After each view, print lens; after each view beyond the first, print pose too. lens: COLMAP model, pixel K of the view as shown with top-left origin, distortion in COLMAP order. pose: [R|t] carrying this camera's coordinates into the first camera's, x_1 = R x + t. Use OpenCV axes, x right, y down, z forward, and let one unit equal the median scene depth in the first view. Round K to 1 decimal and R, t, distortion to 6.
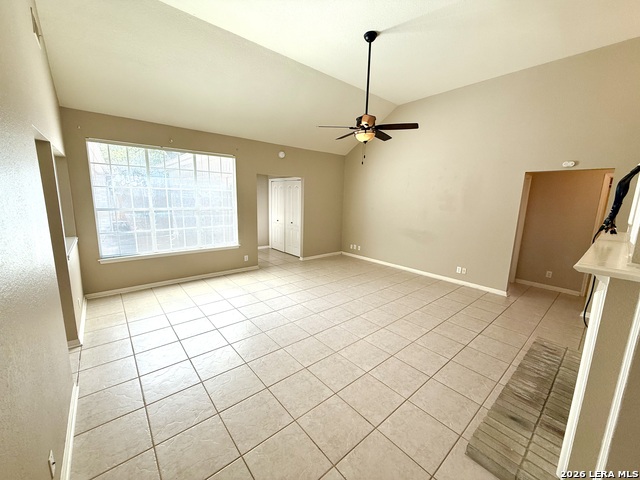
lens RADIAL K [[255.2, 0, 319.1], [0, 255.2, 239.6], [0, 0, 1]] dist [0.000323, -0.000247]
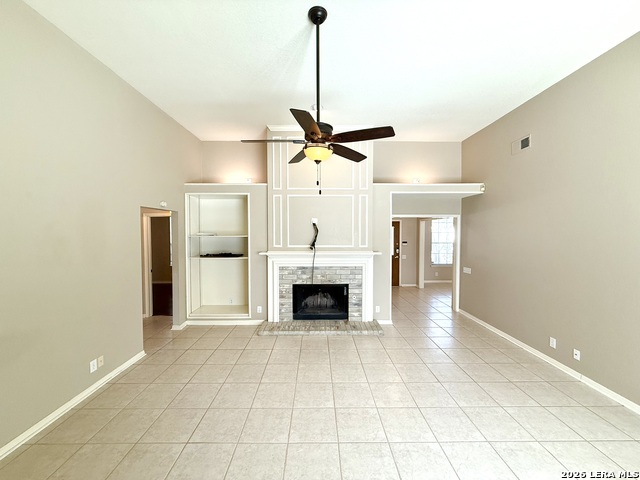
lens RADIAL K [[255.2, 0, 319.1], [0, 255.2, 239.6], [0, 0, 1]] dist [0.000323, -0.000247]
pose [[-0.769430, -0.045017, 0.637143, -0.244689], [0.087419, 0.980705, 0.174861, -0.289510], [-0.632721, 0.190242, -0.750648, 1.471624]]
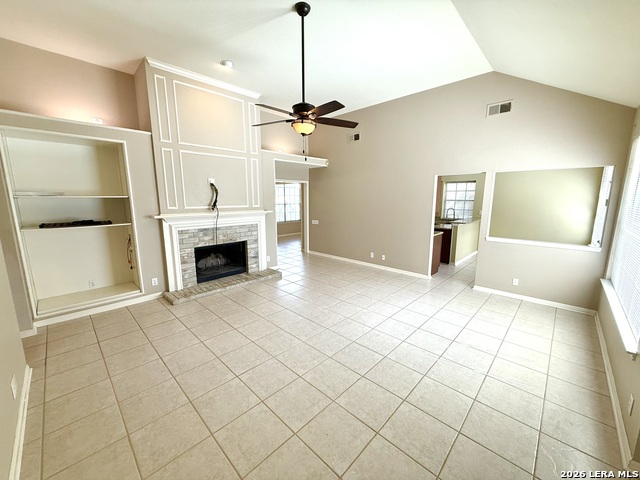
lens RADIAL K [[255.2, 0, 319.1], [0, 255.2, 239.6], [0, 0, 1]] dist [0.000323, -0.000247]
pose [[-0.994830, -0.010356, -0.101022, 0.204295], [-0.042769, 0.944985, 0.324305, -0.318482], [0.092106, 0.326949, -0.940543, 1.845022]]
